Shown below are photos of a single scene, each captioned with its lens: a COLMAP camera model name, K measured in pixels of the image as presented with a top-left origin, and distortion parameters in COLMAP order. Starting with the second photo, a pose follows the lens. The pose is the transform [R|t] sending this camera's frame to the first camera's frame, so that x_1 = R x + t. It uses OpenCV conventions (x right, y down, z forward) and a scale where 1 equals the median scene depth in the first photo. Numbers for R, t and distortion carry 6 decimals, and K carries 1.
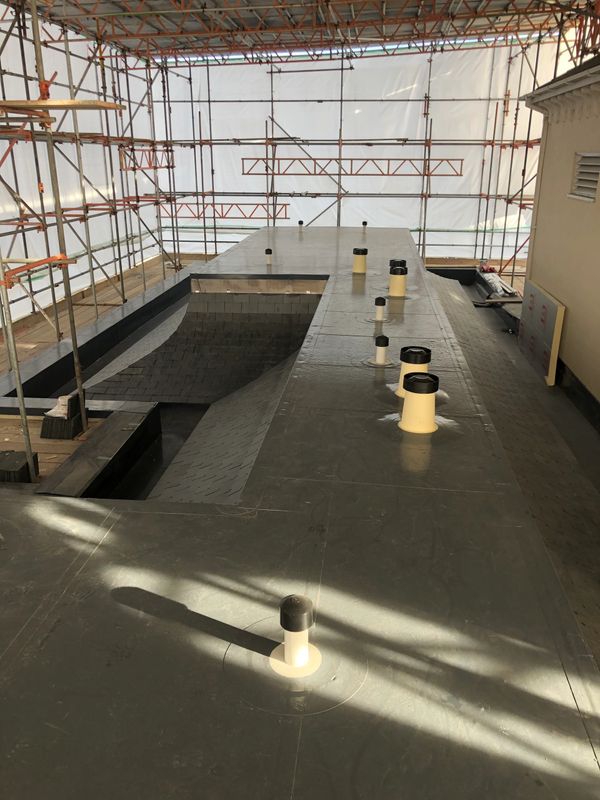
lens RADIAL K [[664.7, 0, 300.4], [0, 664.7, 401.2], [0, 0, 1]] dist [0.033323, -0.036534]
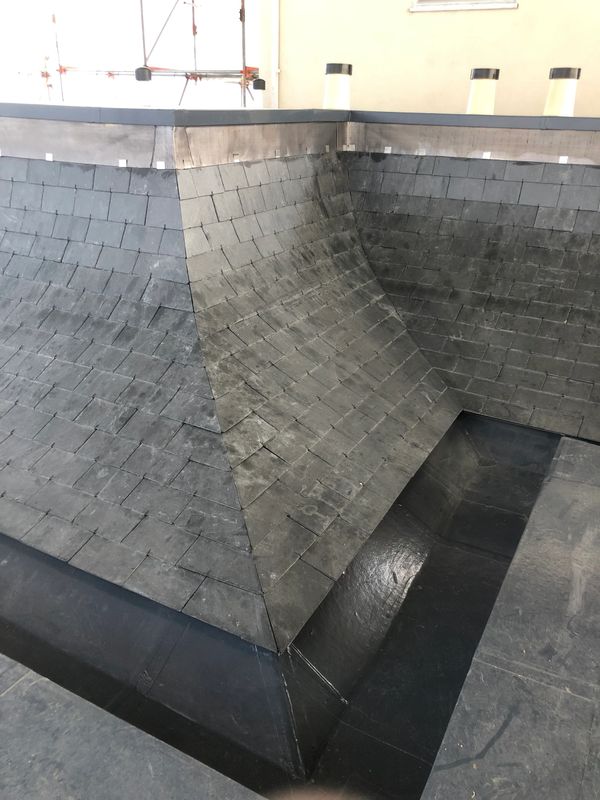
lens RADIAL K [[664.7, 0, 298.2], [0, 664.7, 397.1], [0, 0, 1]] dist [0.033323, -0.036534]
pose [[0.380091, -0.355729, 0.853808, -0.478462], [0.294301, 0.921625, 0.252970, -0.126531], [-0.876879, 0.155125, 0.454993, 0.819916]]
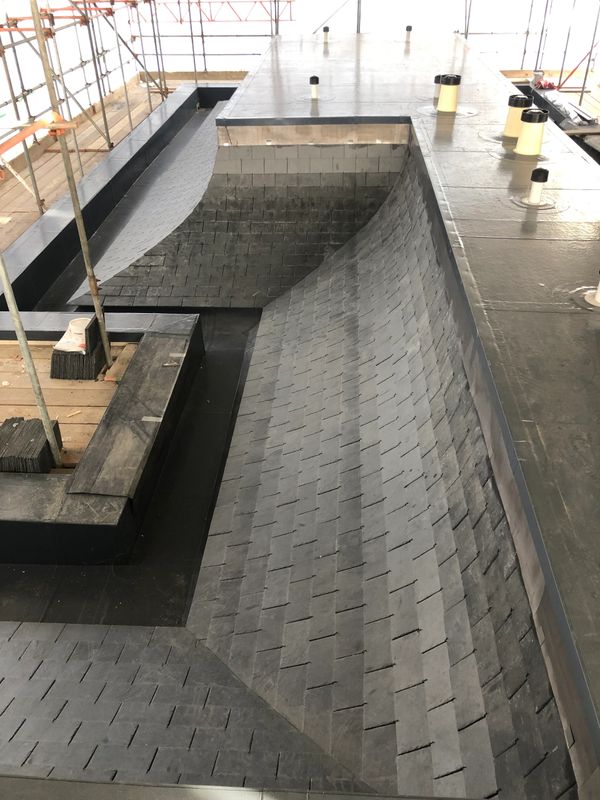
lens RADIAL K [[664.7, 0, 297.8], [0, 664.7, 397.2], [0, 0, 1]] dist [0.033323, -0.036534]
pose [[0.998856, -0.037711, 0.029405, -0.109785], [0.029014, 0.966715, 0.254204, -0.080621], [-0.038013, -0.253060, 0.966703, 0.215191]]
